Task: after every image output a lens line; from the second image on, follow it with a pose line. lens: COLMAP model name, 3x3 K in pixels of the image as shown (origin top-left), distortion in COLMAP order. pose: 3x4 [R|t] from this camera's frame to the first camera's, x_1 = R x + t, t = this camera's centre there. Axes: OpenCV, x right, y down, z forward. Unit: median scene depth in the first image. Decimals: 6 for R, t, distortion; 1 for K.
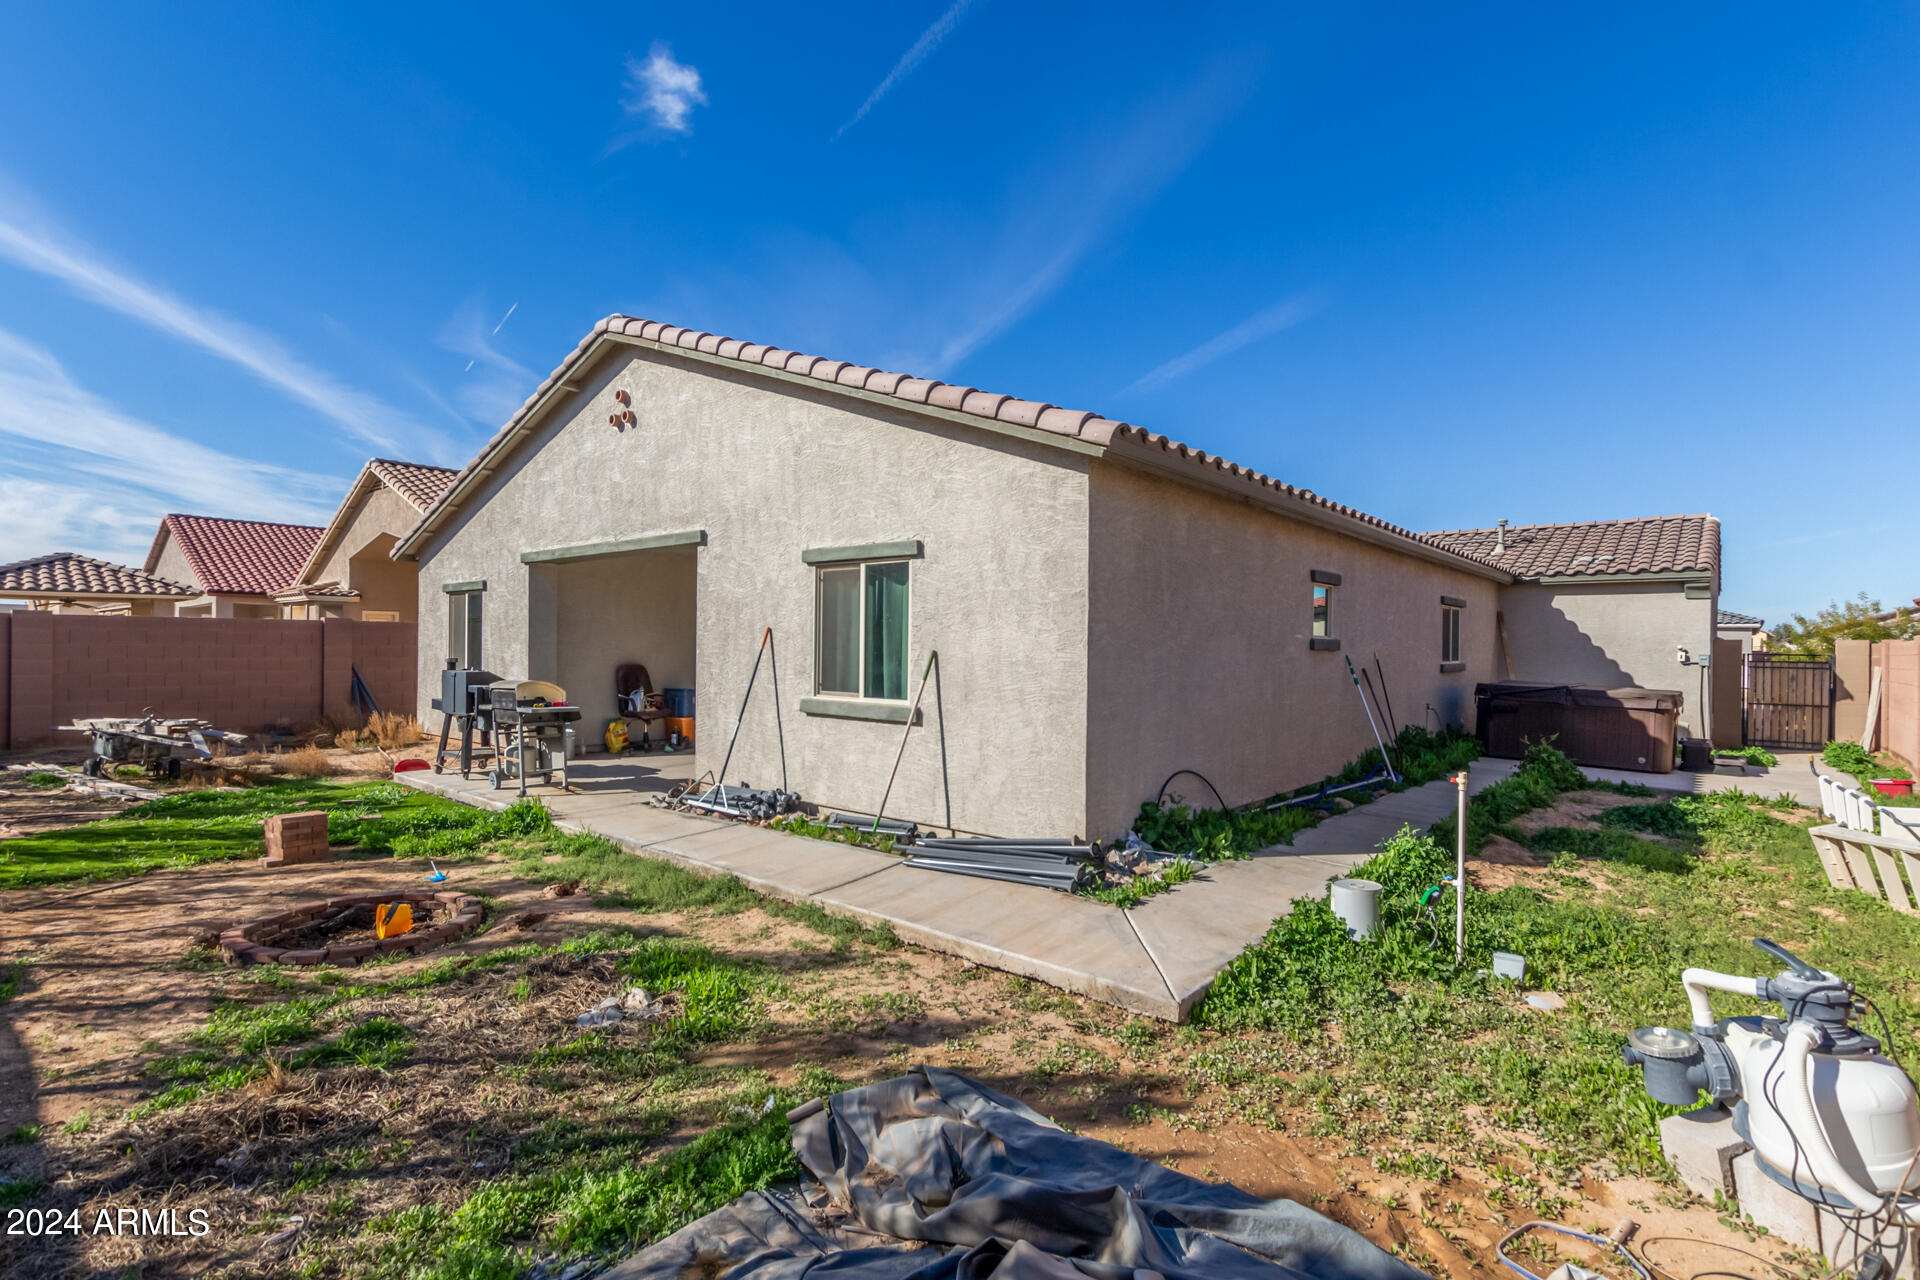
lens RADIAL K [[890.5, 0, 960.4], [0, 890.5, 641.3], [0, 0, 1]] dist [0.000344, 0.000119]
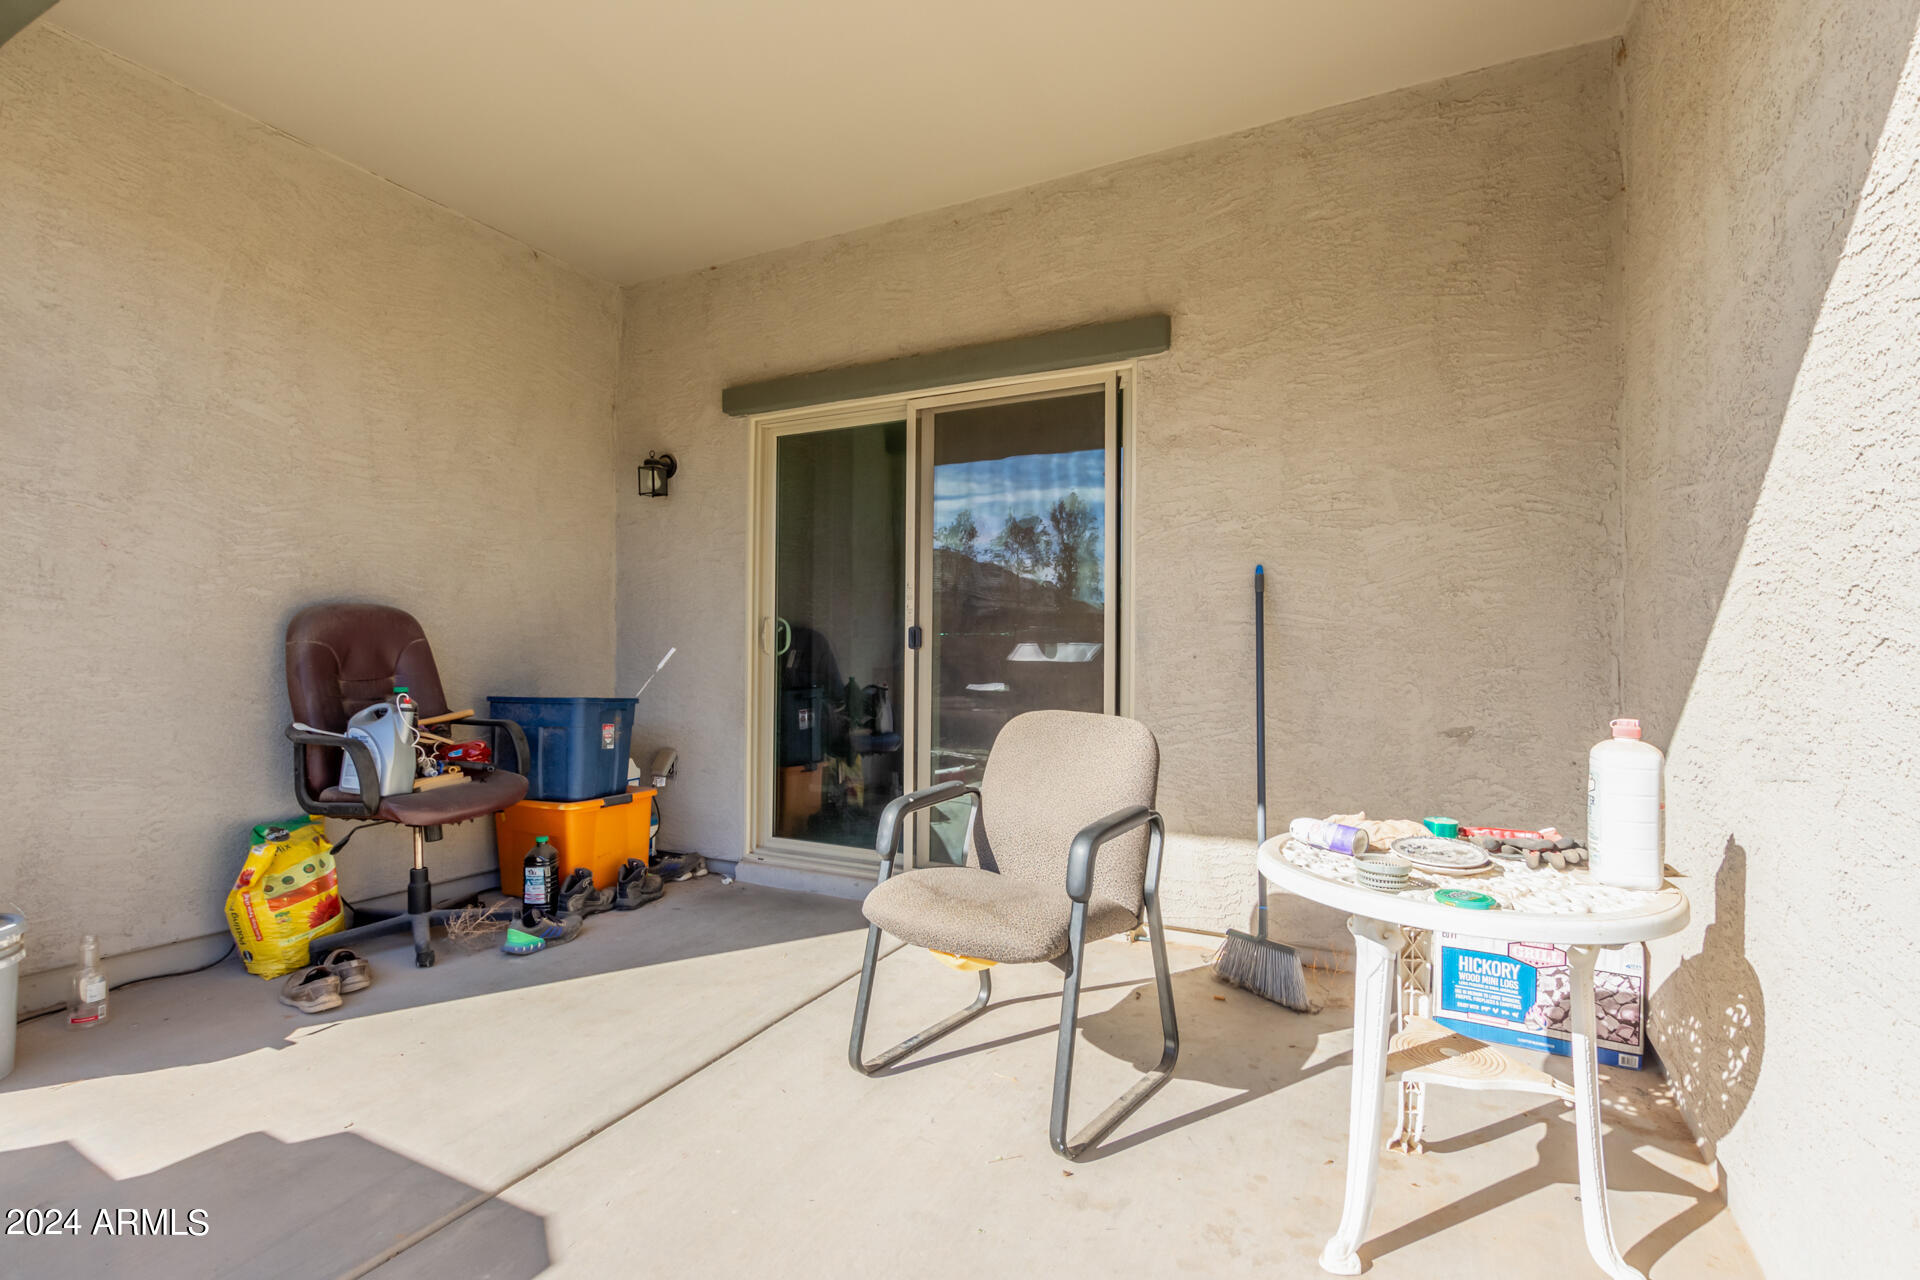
lens RADIAL K [[890.5, 0, 959.1], [0, 890.5, 636.6], [0, 0, 1]] dist [0.000344, 0.000119]
pose [[0.970519, 0.002627, 0.241011, -0.266145], [0.000434, 0.999920, -0.012645, 0.038950], [-0.241025, 0.012377, 0.970440, 0.718888]]
